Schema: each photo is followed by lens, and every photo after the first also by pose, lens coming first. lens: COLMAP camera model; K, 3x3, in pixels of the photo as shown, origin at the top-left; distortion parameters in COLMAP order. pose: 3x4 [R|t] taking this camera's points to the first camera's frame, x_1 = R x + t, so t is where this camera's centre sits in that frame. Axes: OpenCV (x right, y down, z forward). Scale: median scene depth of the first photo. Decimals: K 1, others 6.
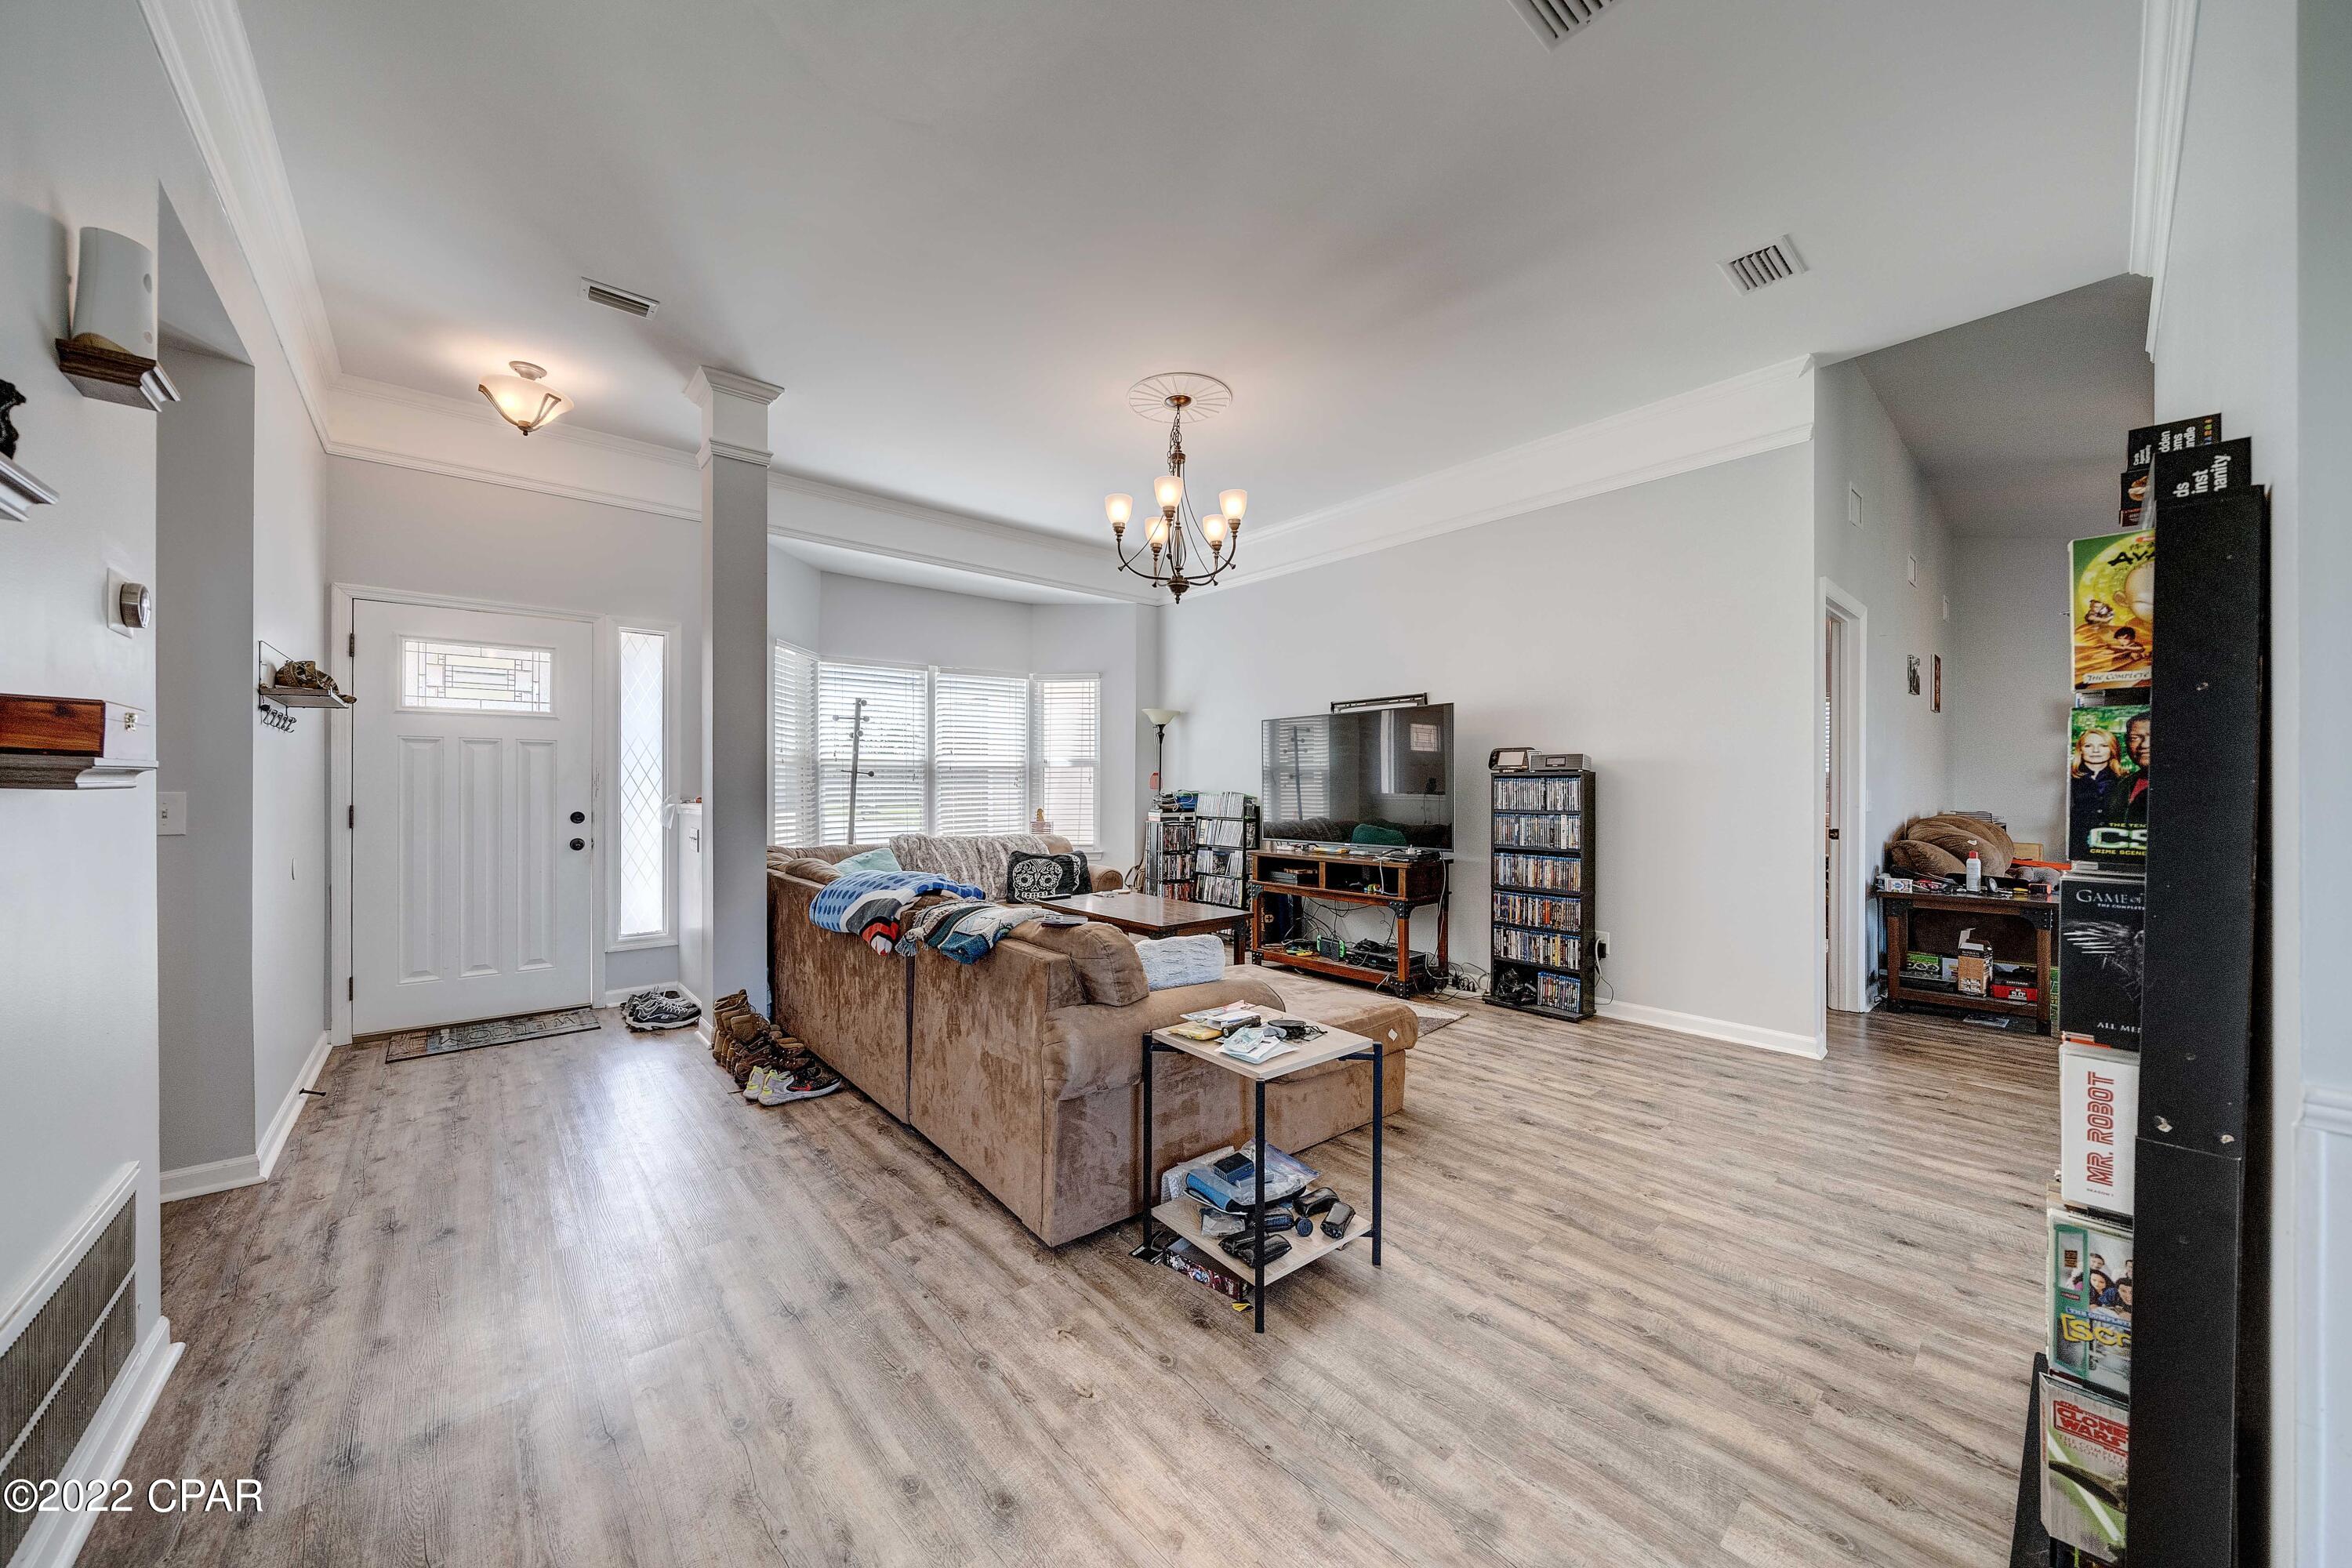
lens RADIAL K [[809.2, 0, 1166.7], [0, 809.2, 787.2], [0, 0, 1]] dist [-0.001723, -0.000122]
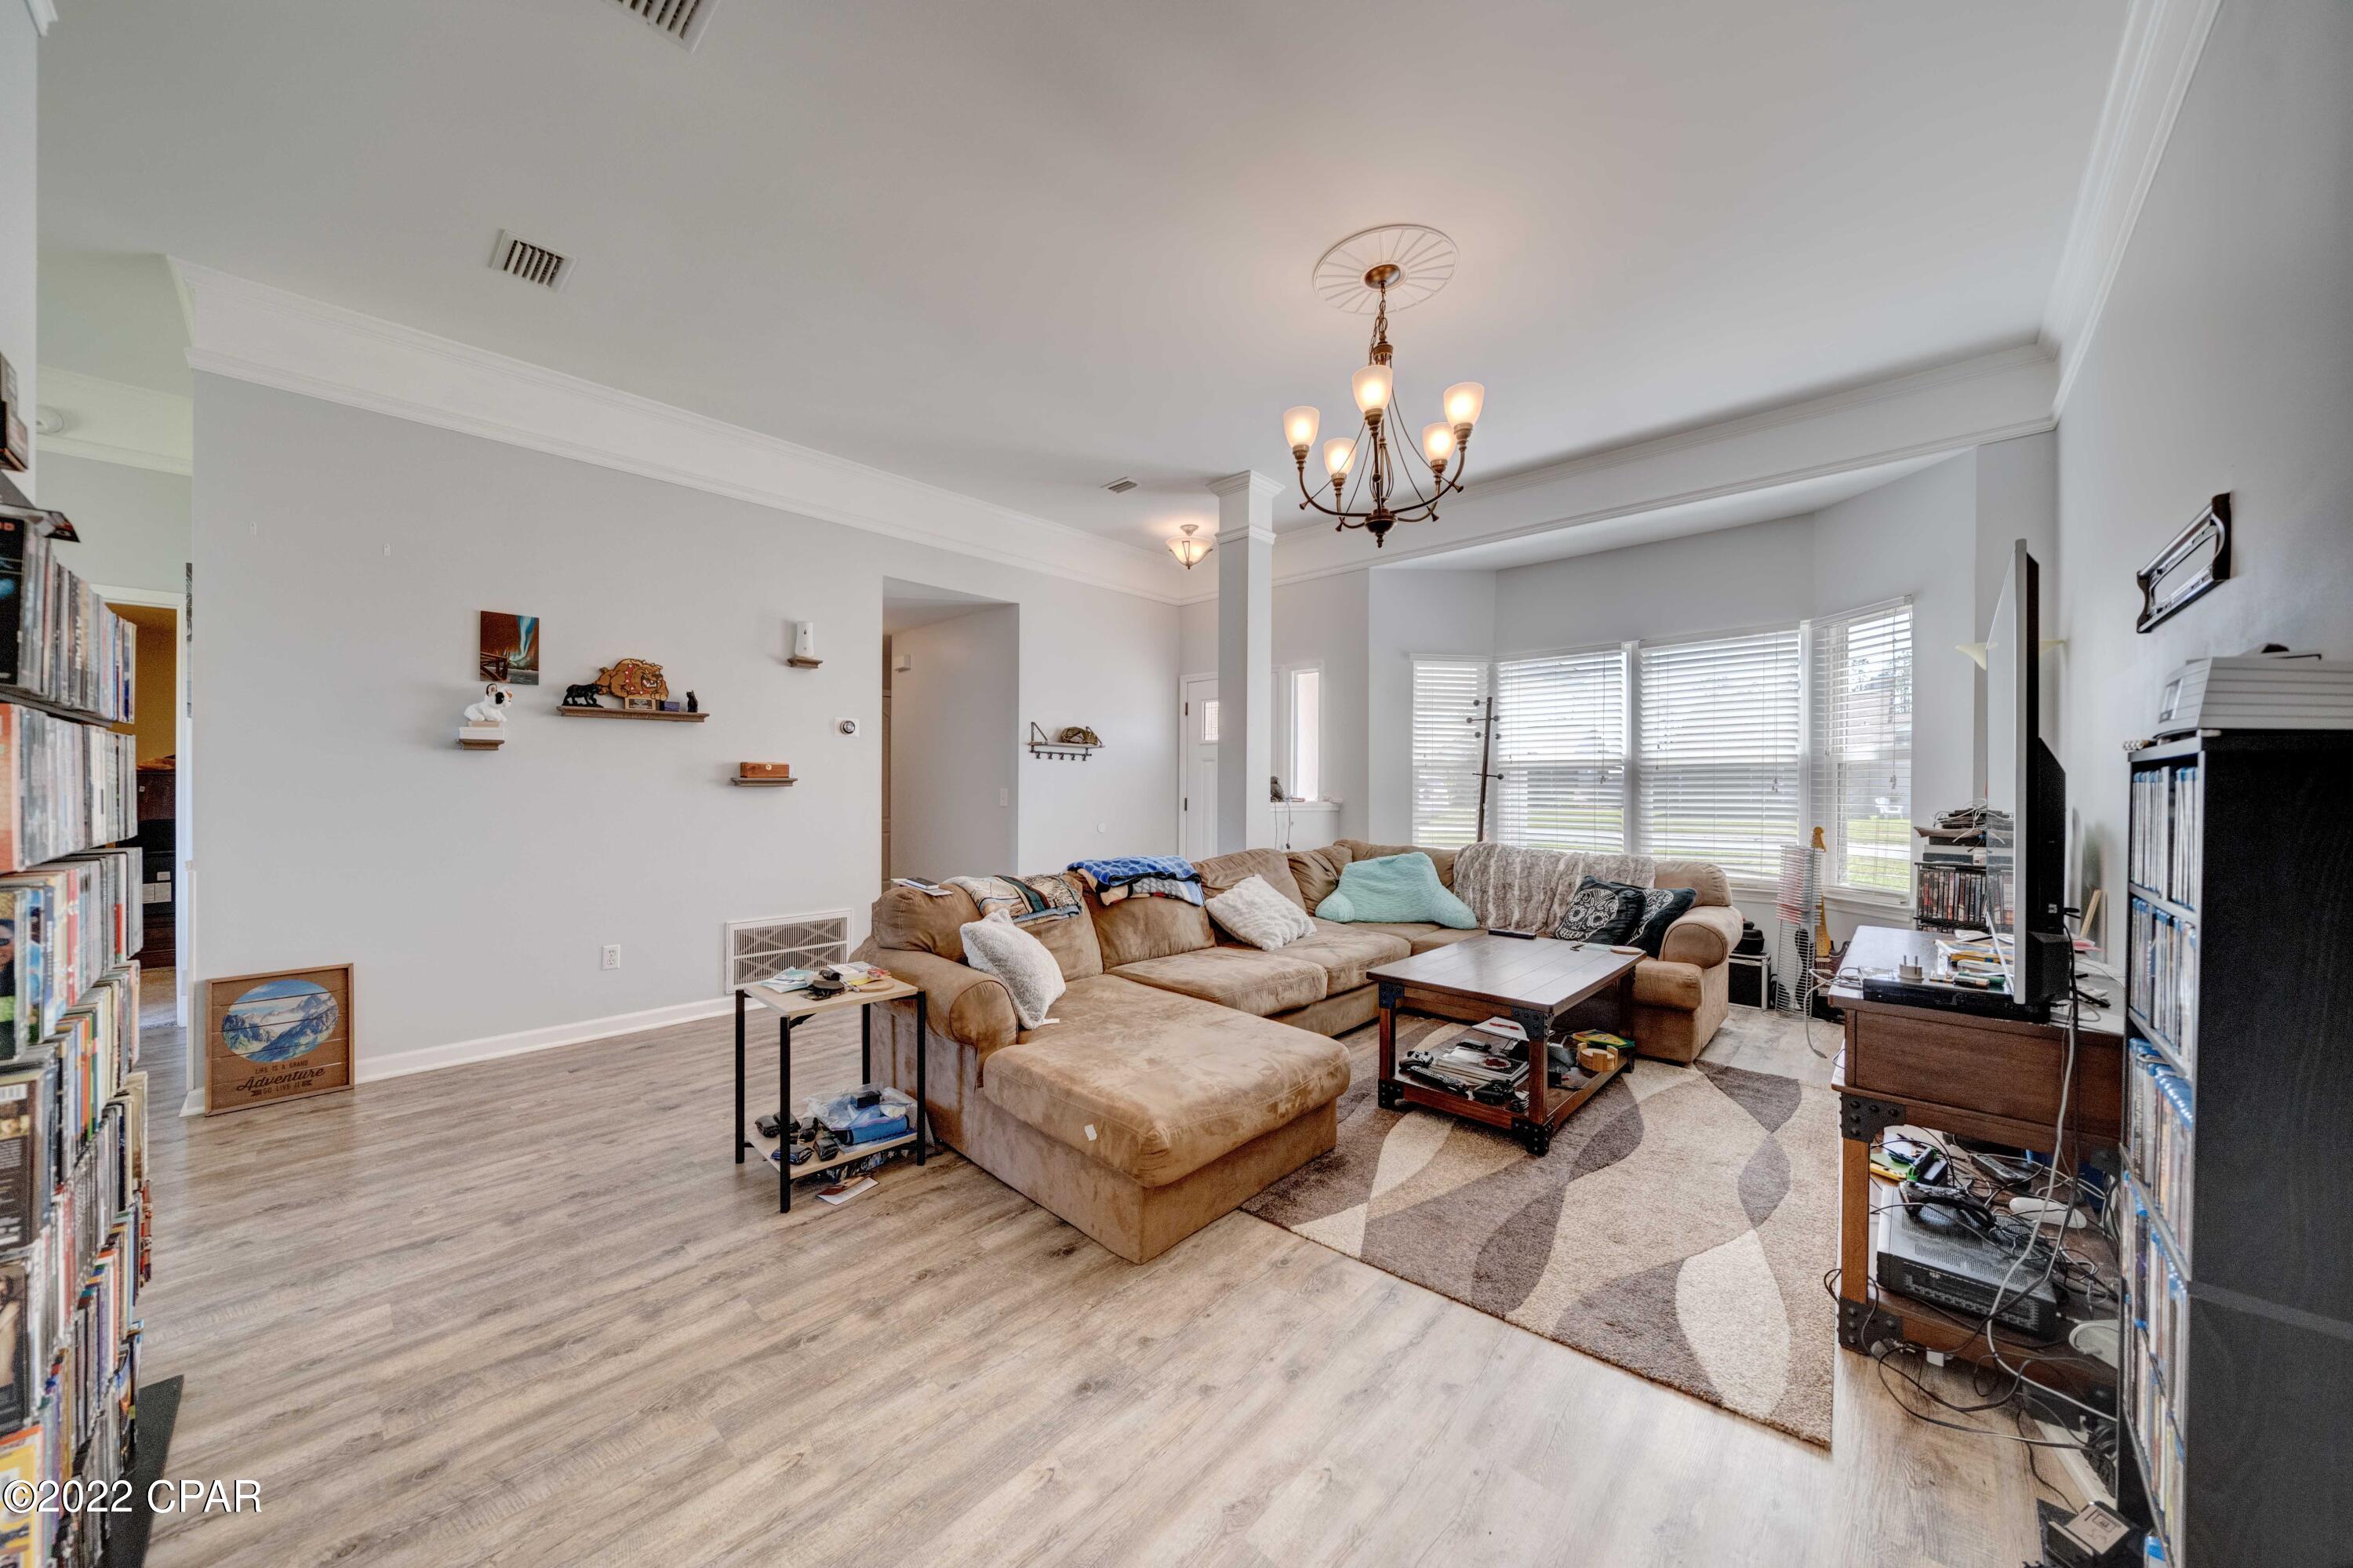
lens RADIAL K [[809.5, 0, 1167.2], [0, 809.5, 787.2], [0, 0, 1]] dist [-0.001723, -0.000122]
pose [[0.104178, 0.002415, -0.994556, 1.021898], [-0.006691, 0.999976, 0.001728, -0.005750], [0.994536, 0.006475, 0.104192, 1.002704]]
